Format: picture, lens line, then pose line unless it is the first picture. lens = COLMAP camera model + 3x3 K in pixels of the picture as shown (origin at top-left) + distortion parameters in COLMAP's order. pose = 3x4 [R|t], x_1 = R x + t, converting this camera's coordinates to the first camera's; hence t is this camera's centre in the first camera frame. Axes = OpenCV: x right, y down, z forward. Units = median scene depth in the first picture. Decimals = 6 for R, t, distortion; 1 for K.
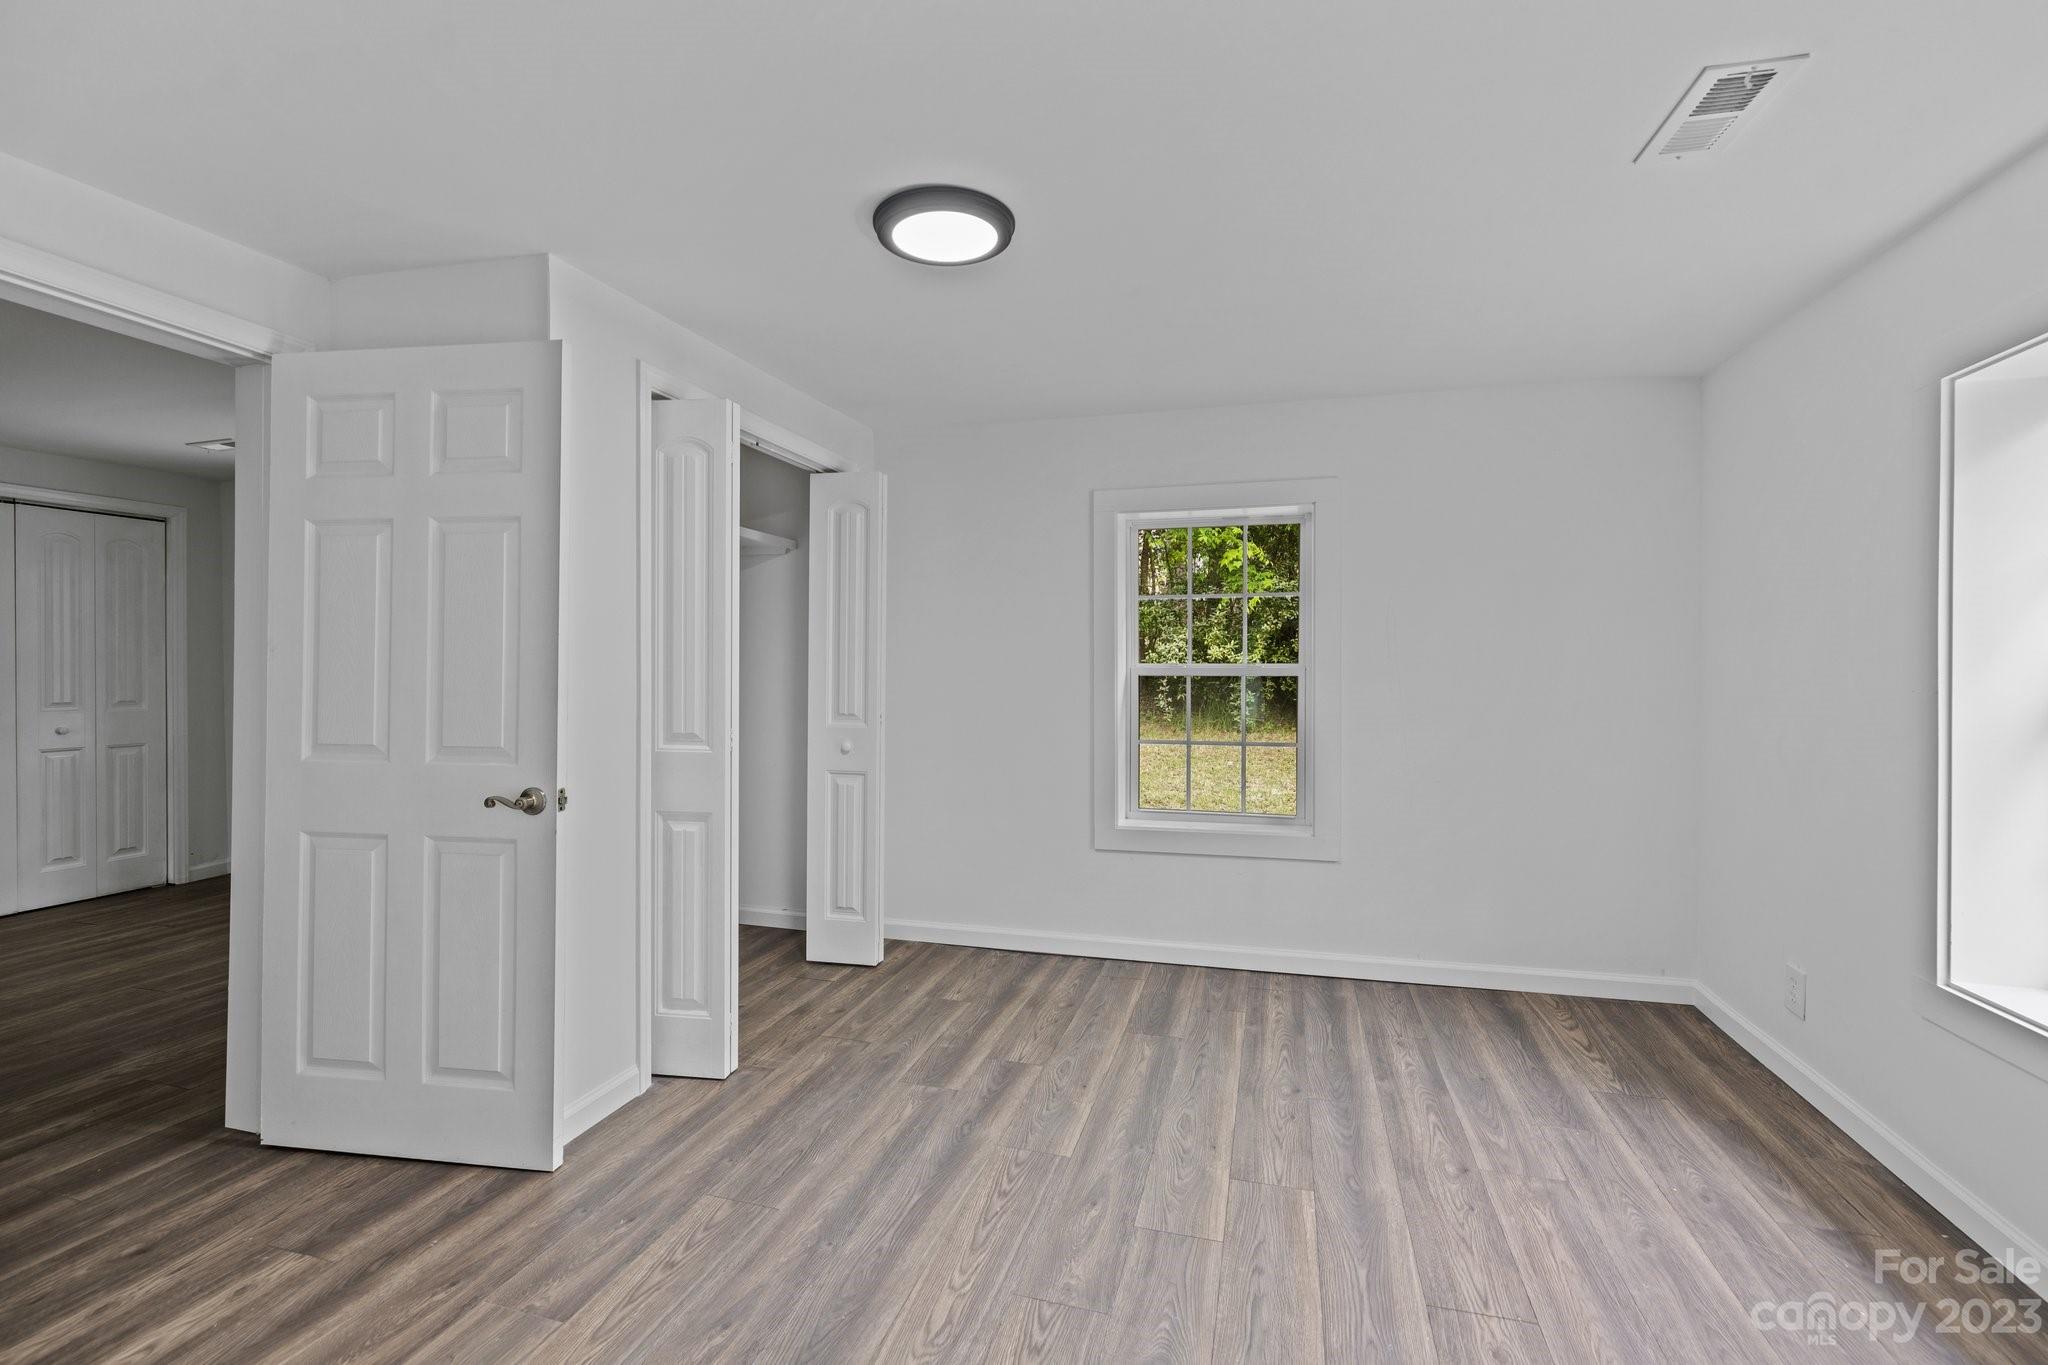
lens RADIAL K [[867.6, 0, 1024.0], [0, 867.6, 650.0], [0, 0, 1]] dist [-0.000627, -0.000153]
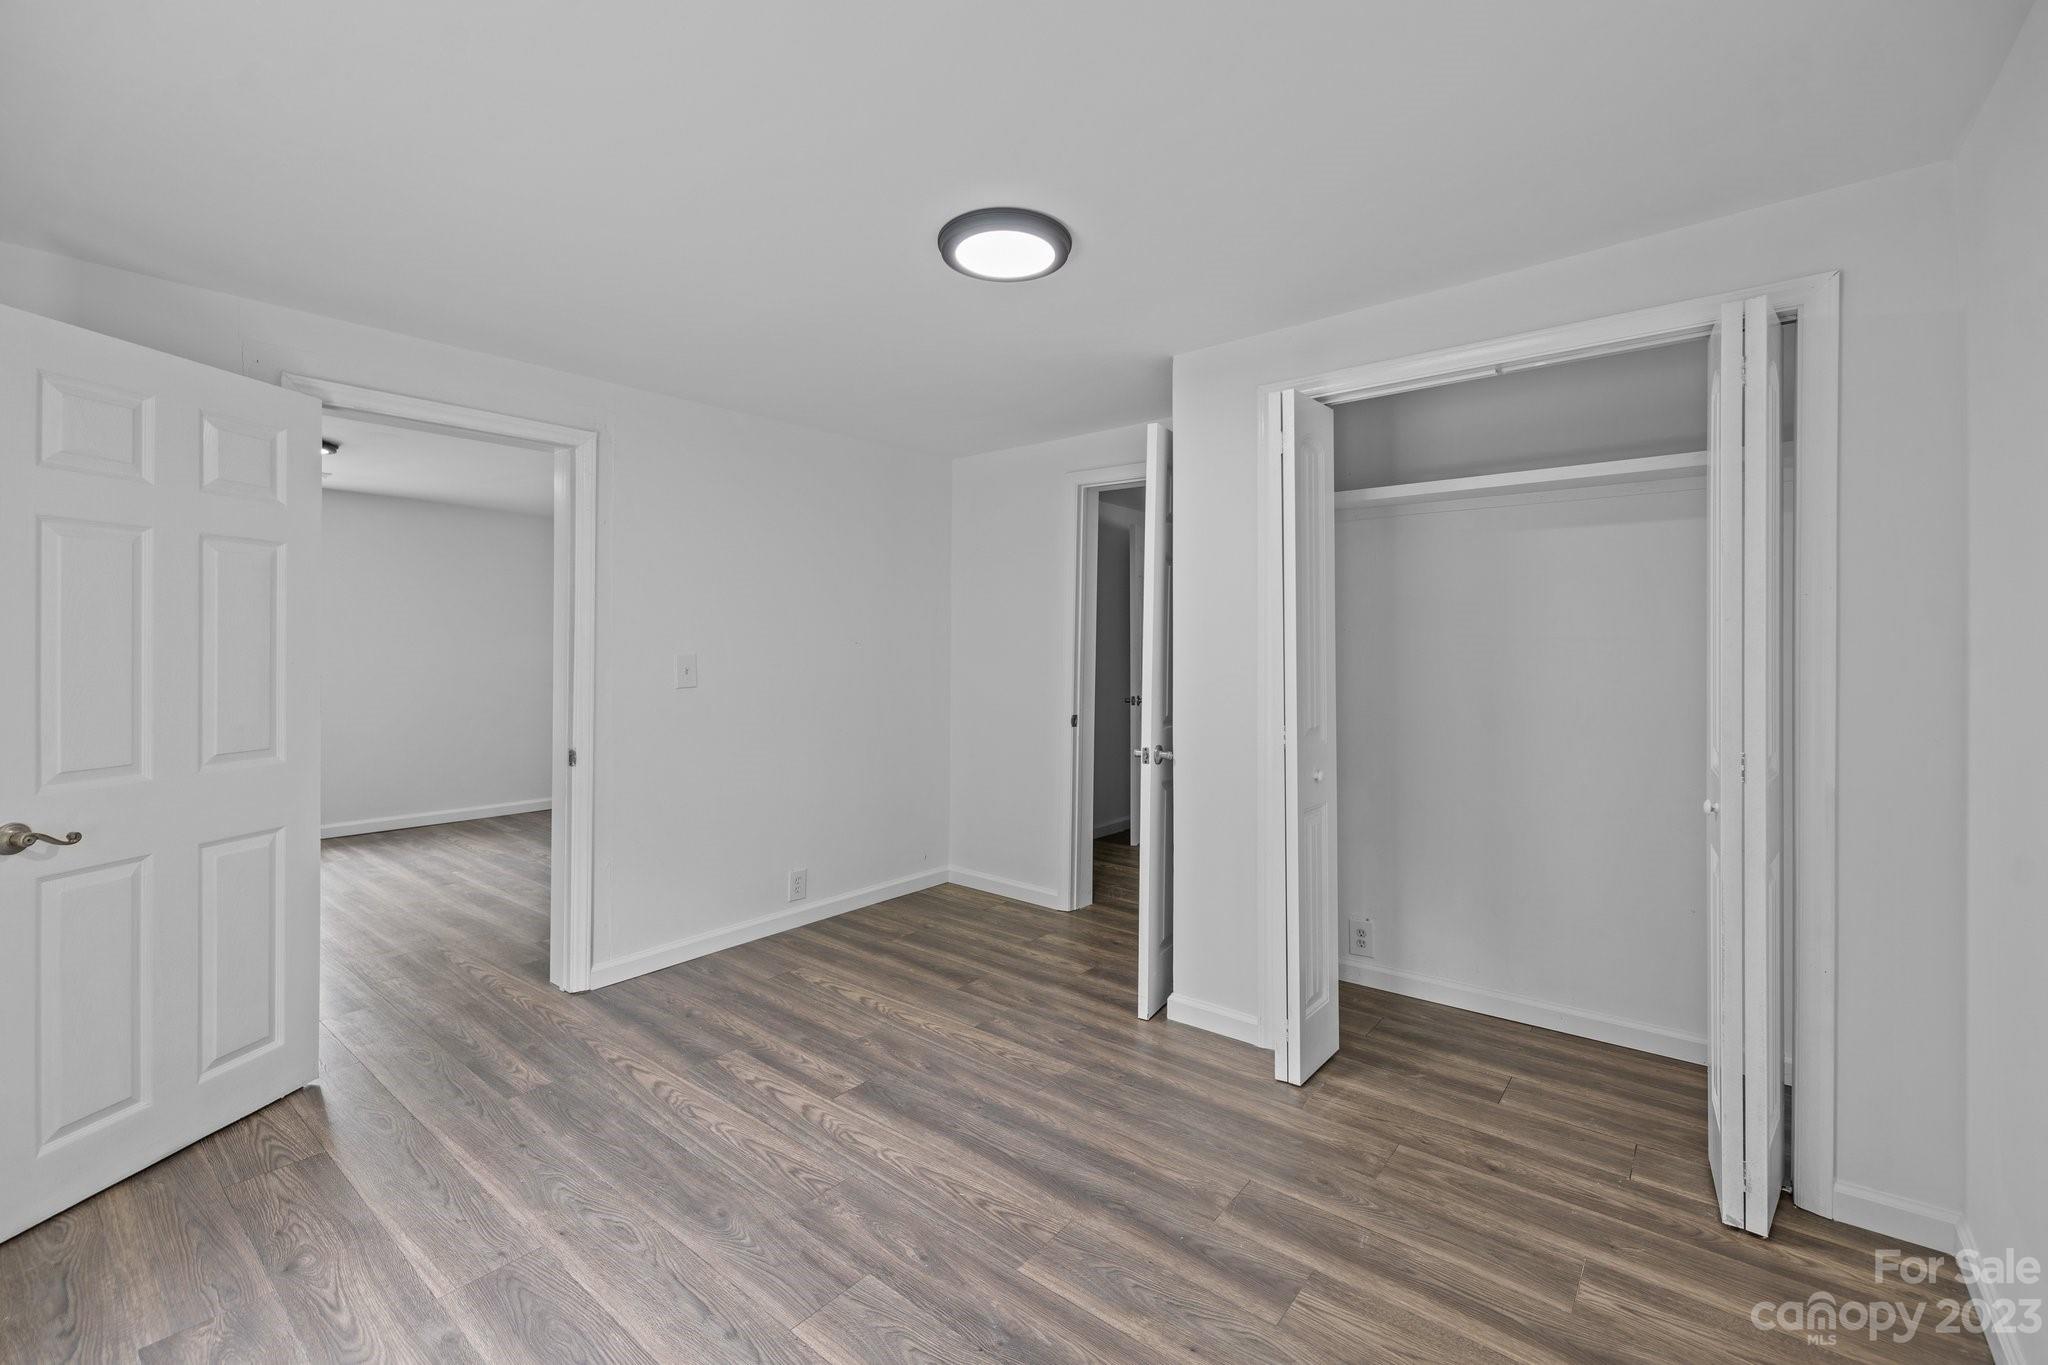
lens RADIAL K [[867.6, 0, 1024.0], [0, 867.6, 650.0], [0, 0, 1]] dist [-0.000627, -0.000153]
pose [[-0.379671, -0.003469, -0.925115, 0.716902], [0.013090, 0.999873, -0.009122, 0.012684], [0.925029, -0.015573, -0.379578, 1.182980]]
